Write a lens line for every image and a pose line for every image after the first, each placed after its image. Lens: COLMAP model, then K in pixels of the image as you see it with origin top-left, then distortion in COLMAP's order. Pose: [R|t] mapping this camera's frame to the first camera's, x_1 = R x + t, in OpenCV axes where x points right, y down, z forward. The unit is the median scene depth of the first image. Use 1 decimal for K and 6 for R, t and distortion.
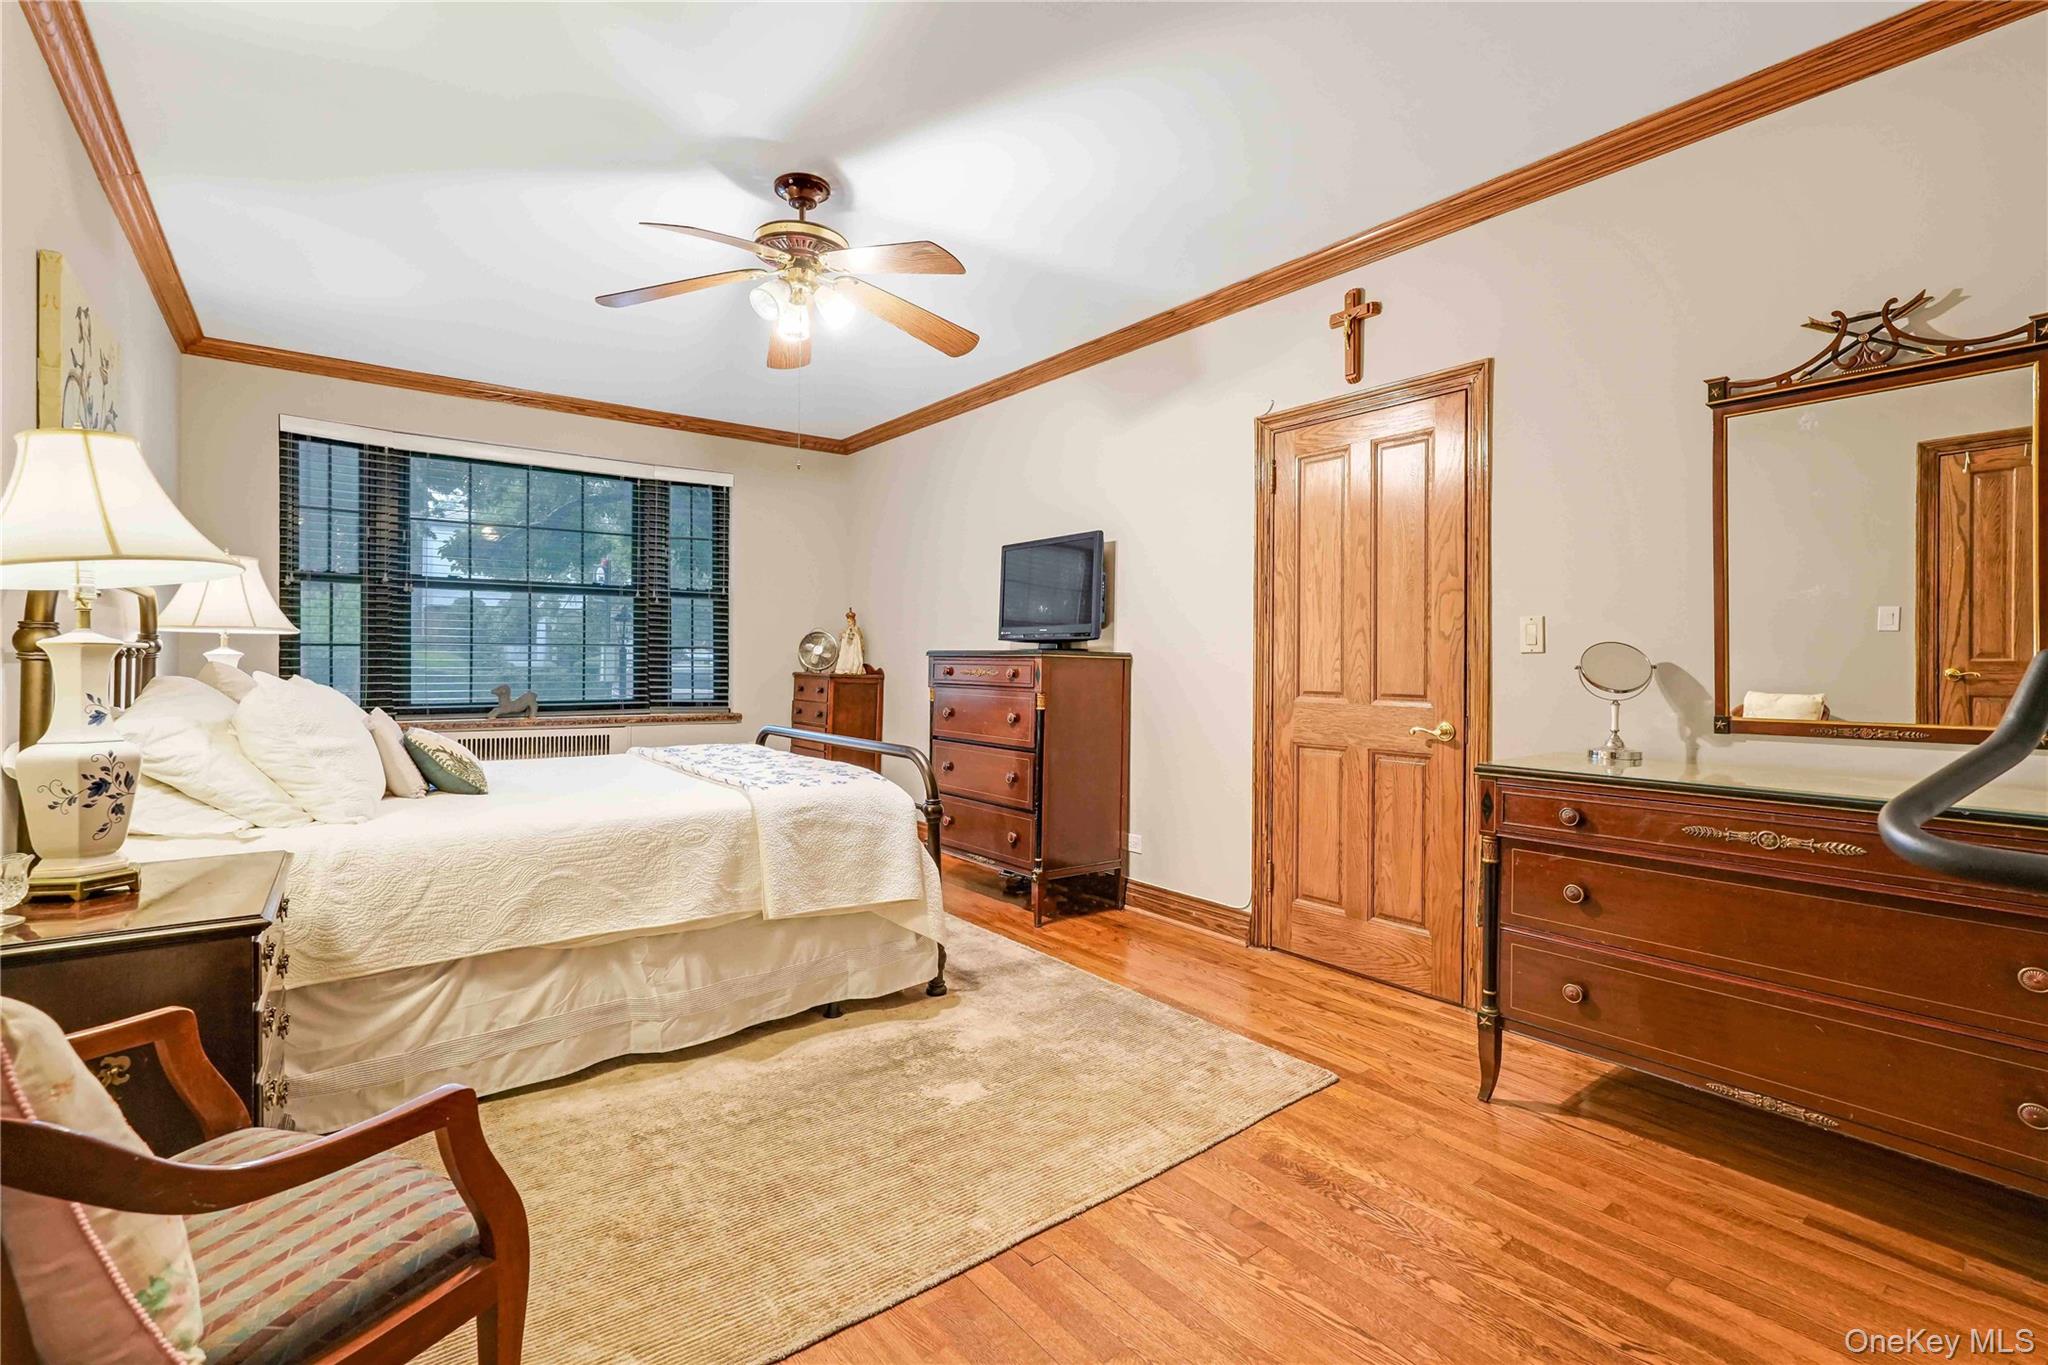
lens RADIAL K [[940.3, 0, 1024.5], [0, 940.3, 704.3], [0, 0, 1]] dist [-0.019824, 0.011198]
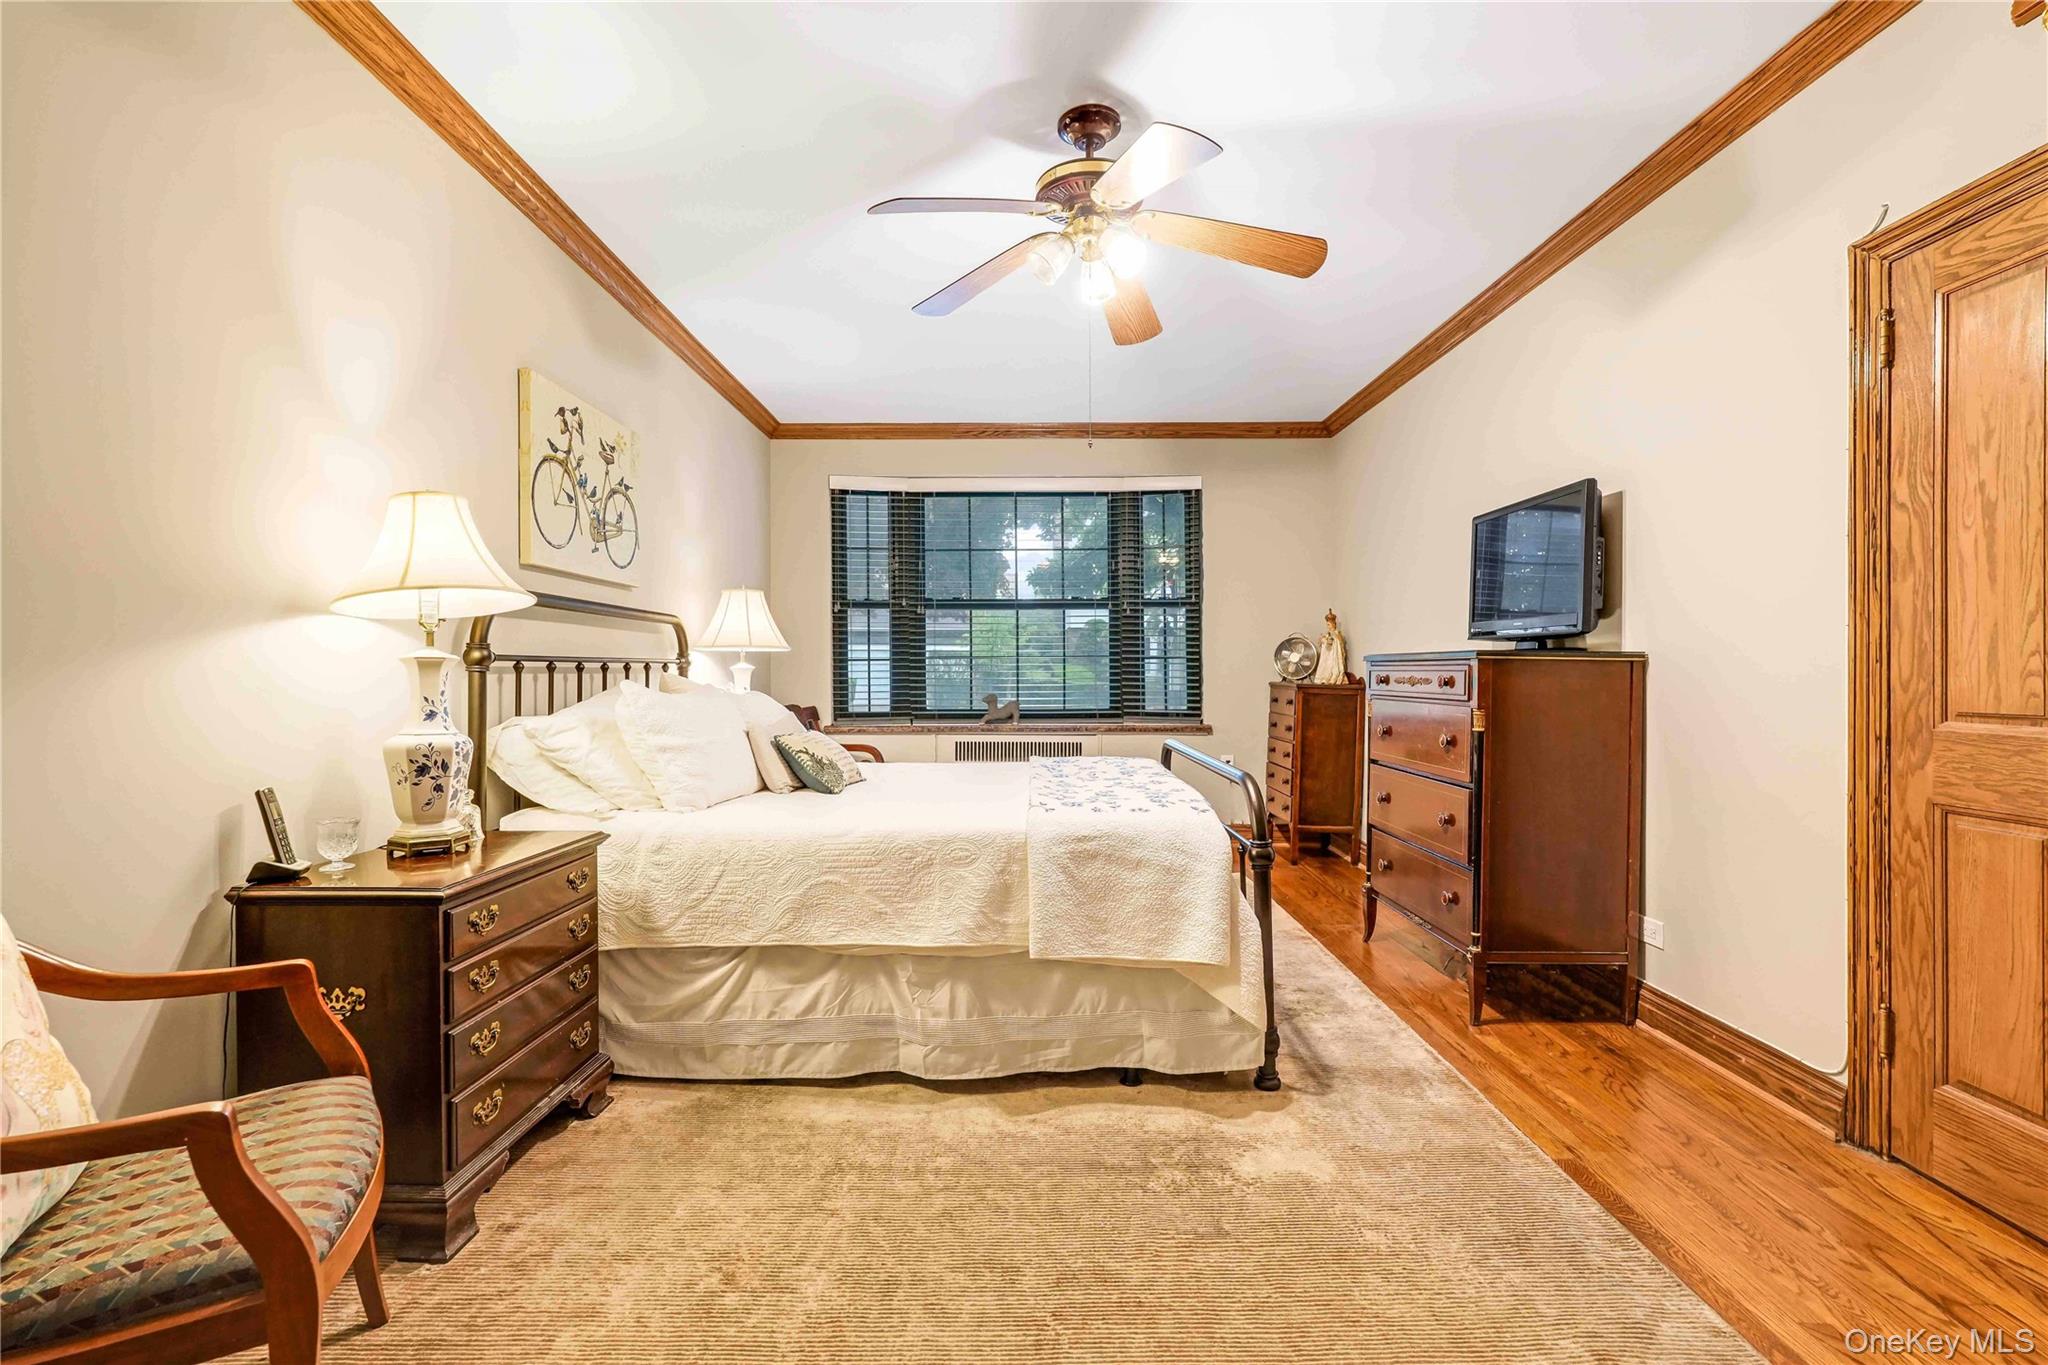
lens RADIAL K [[918.3, 0, 1014.5], [0, 918.3, 704.1], [0, 0, 1]] dist [-0.017448, 0.009915]
pose [[0.787950, 0.012610, -0.615610, 0.195785], [-0.019939, 0.999788, -0.005041, -0.005298], [0.615416, 0.016247, 0.788035, 0.241610]]
